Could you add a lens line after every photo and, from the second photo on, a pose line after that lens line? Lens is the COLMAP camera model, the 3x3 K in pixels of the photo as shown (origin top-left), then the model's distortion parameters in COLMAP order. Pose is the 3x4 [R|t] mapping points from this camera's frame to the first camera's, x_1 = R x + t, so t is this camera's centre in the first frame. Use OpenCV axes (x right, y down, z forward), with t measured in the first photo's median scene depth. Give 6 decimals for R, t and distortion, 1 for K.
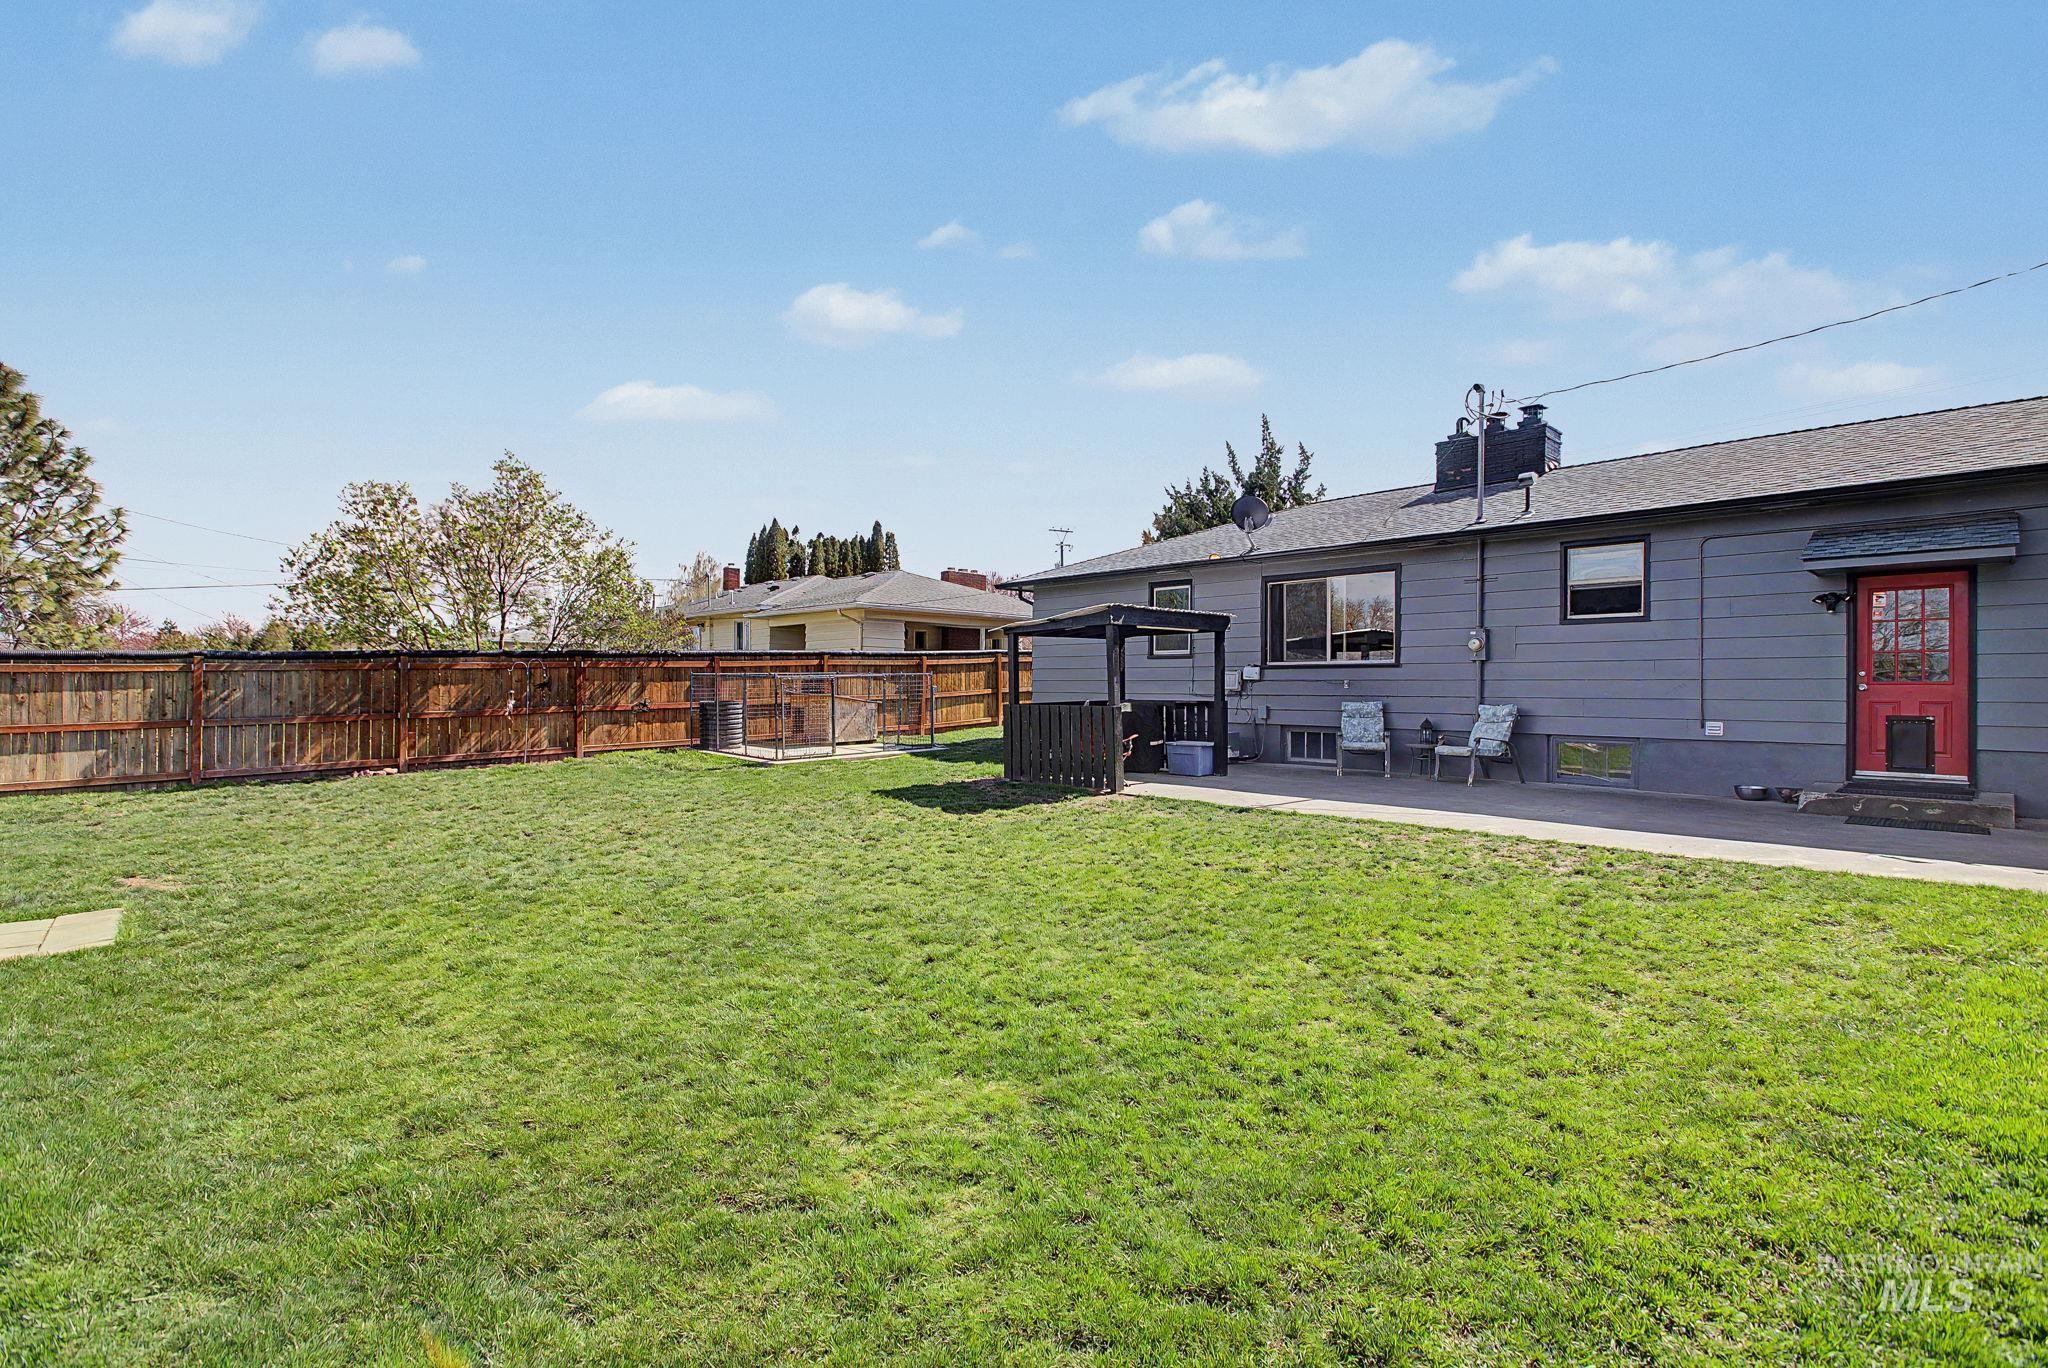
lens RADIAL K [[928.3, 0, 1017.7], [0, 928.3, 687.3], [0, 0, 1]] dist [0.006279, -0.003772]
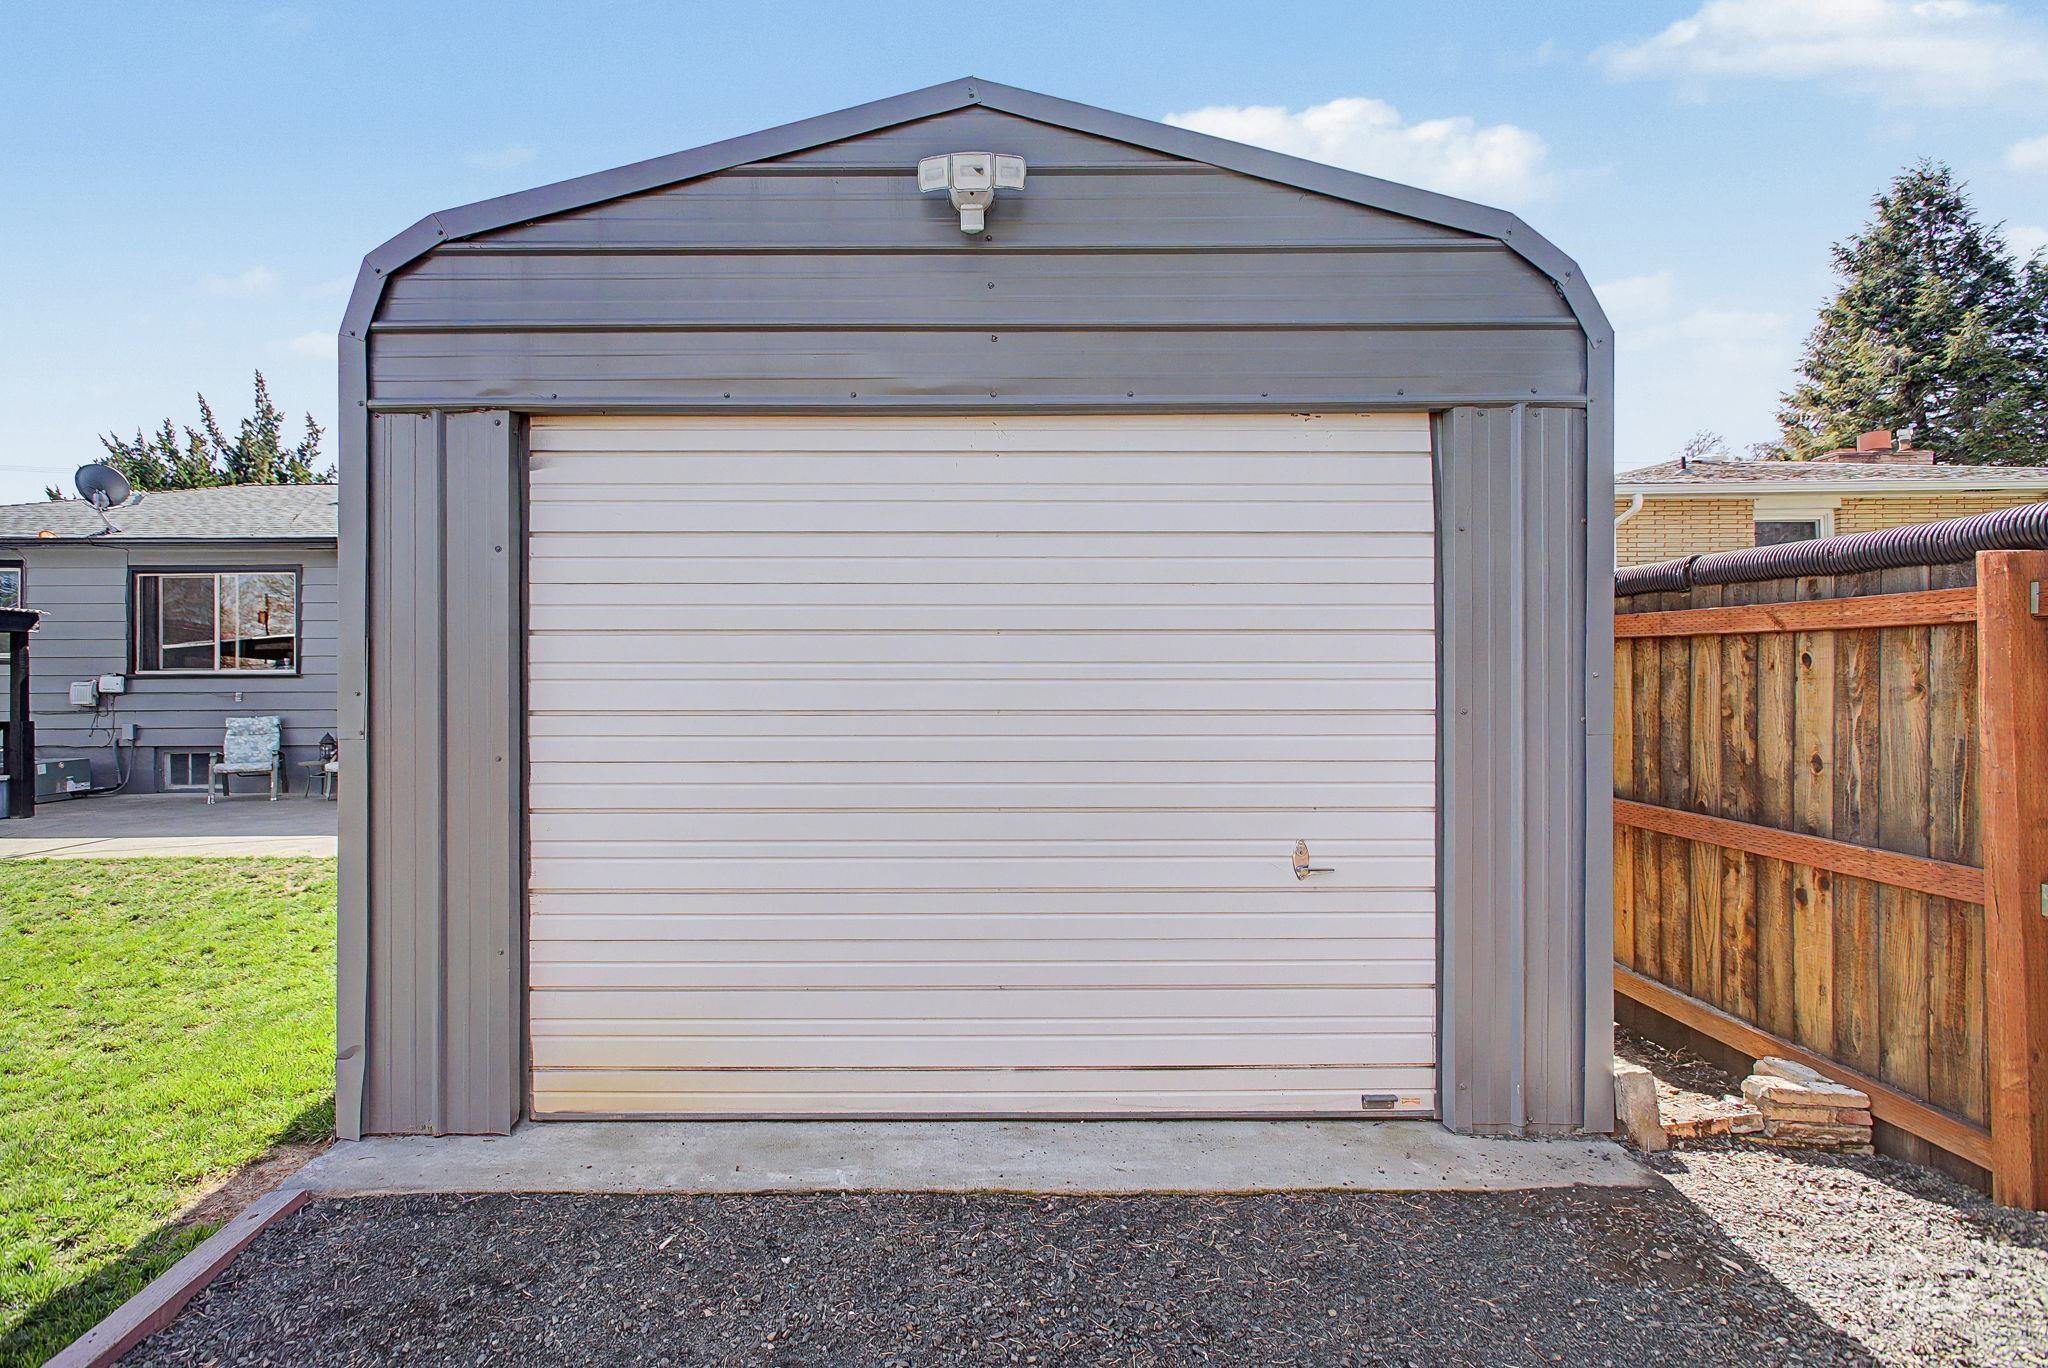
lens RADIAL K [[955.7, 0, 974.7], [0, 955.7, 676.2], [0, 0, 1]] dist [-0.008007, 0.000220]
pose [[0.668846, 0.004074, 0.743390, 0.138839], [0.008294, 0.999882, -0.012941, -0.005125], [-0.743354, 0.014821, 0.668734, -0.106918]]
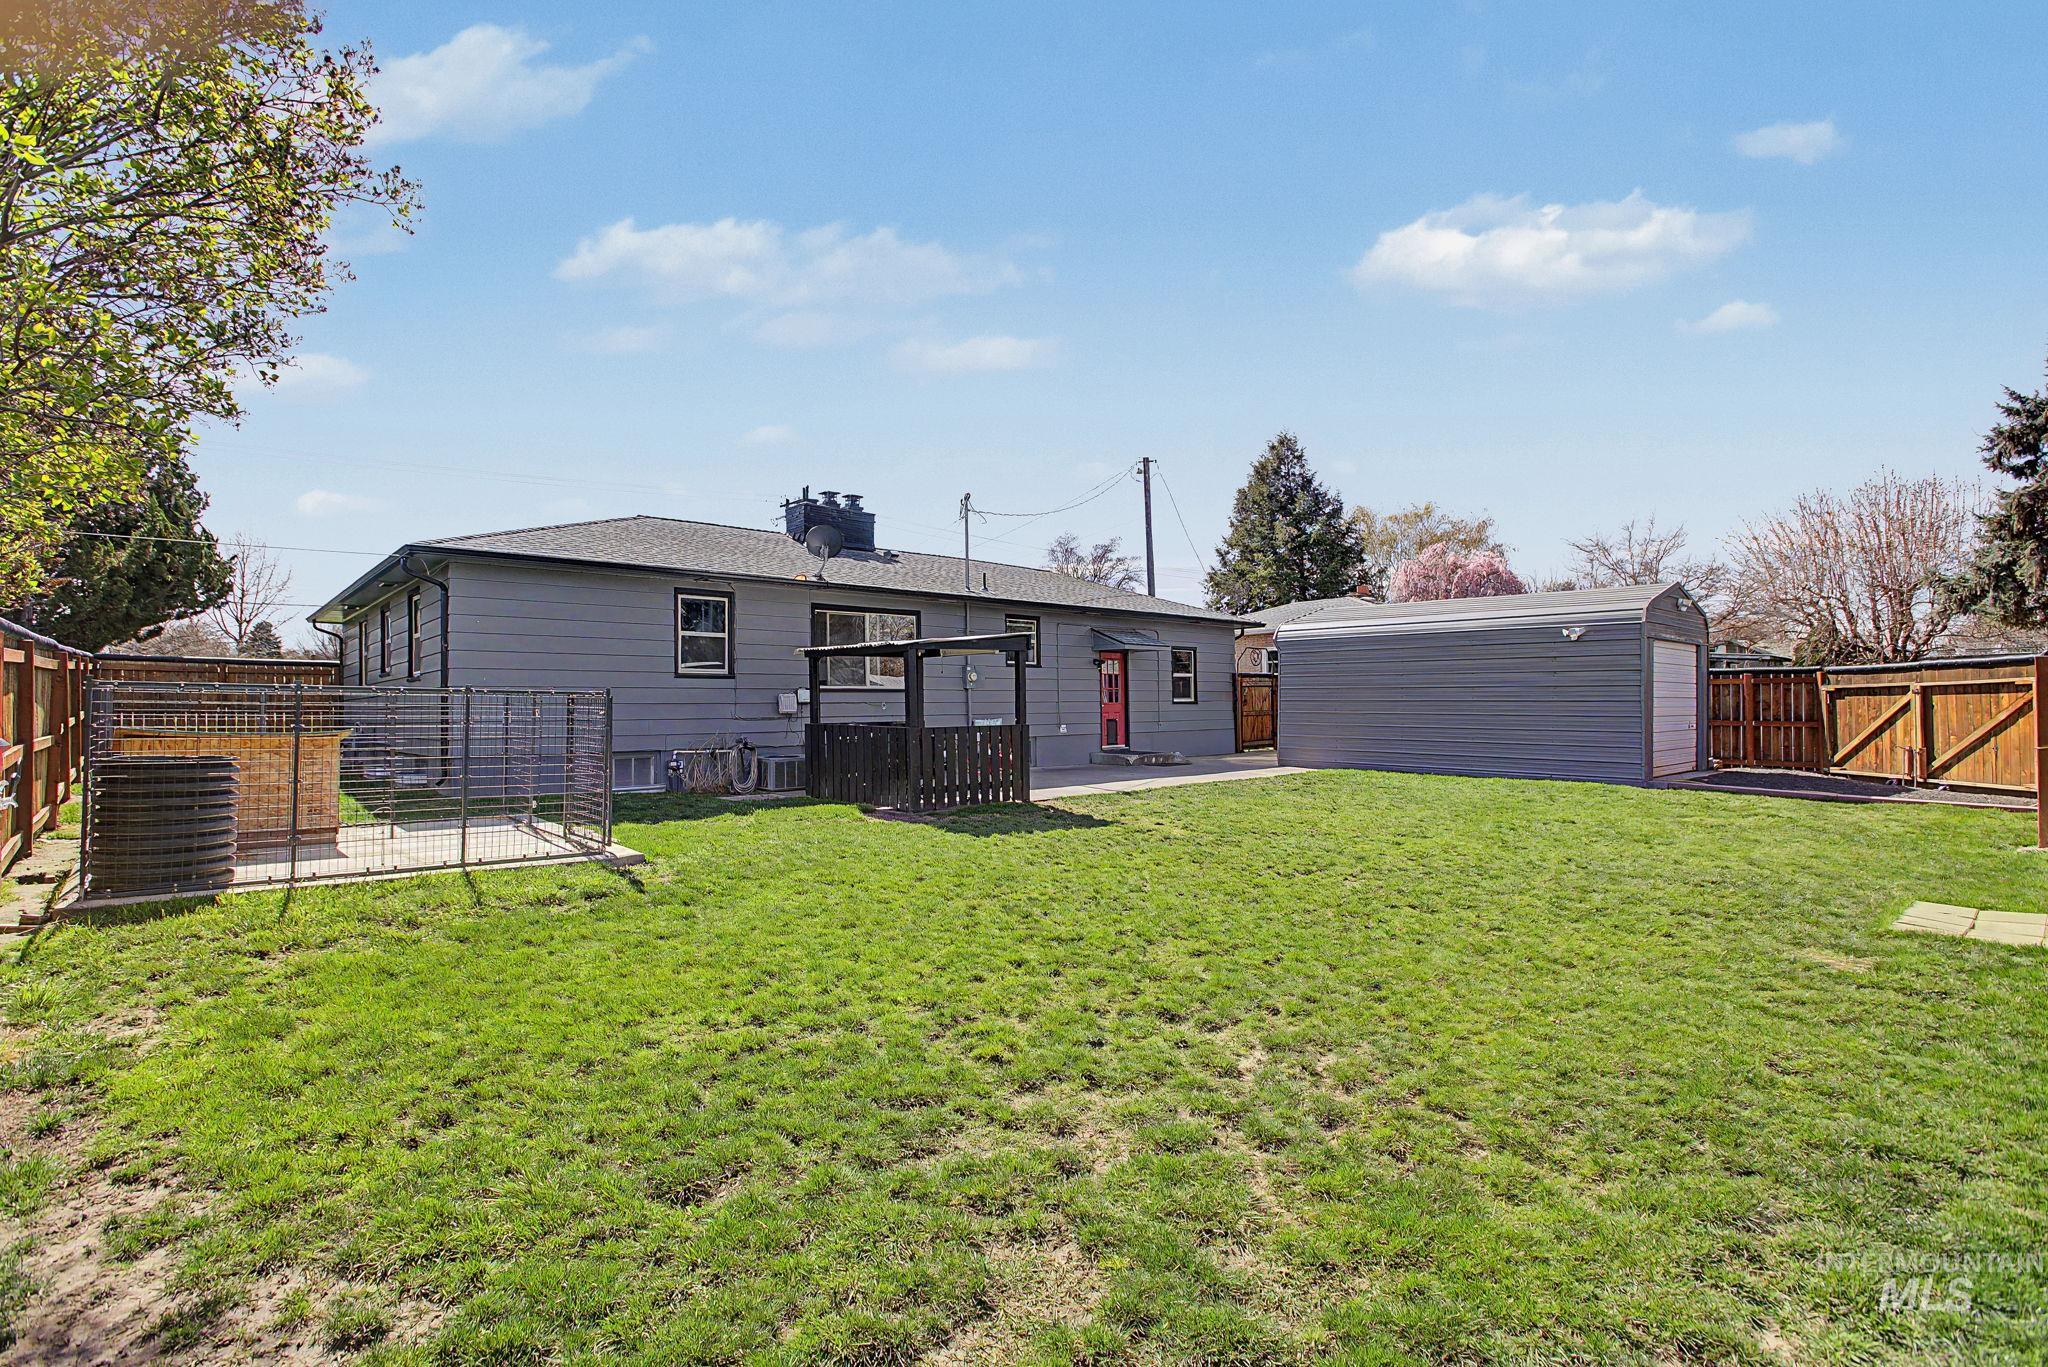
lens RADIAL K [[928.3, 0, 1010.4], [0, 928.3, 702.1], [0, 0, 1]] dist [0.006279, -0.003772]
pose [[0.014169, 0.000233, 0.999900, -0.761500], [0.009337, 0.999956, -0.000365, -0.005530], [-0.999856, 0.009341, 0.014166, 0.754557]]
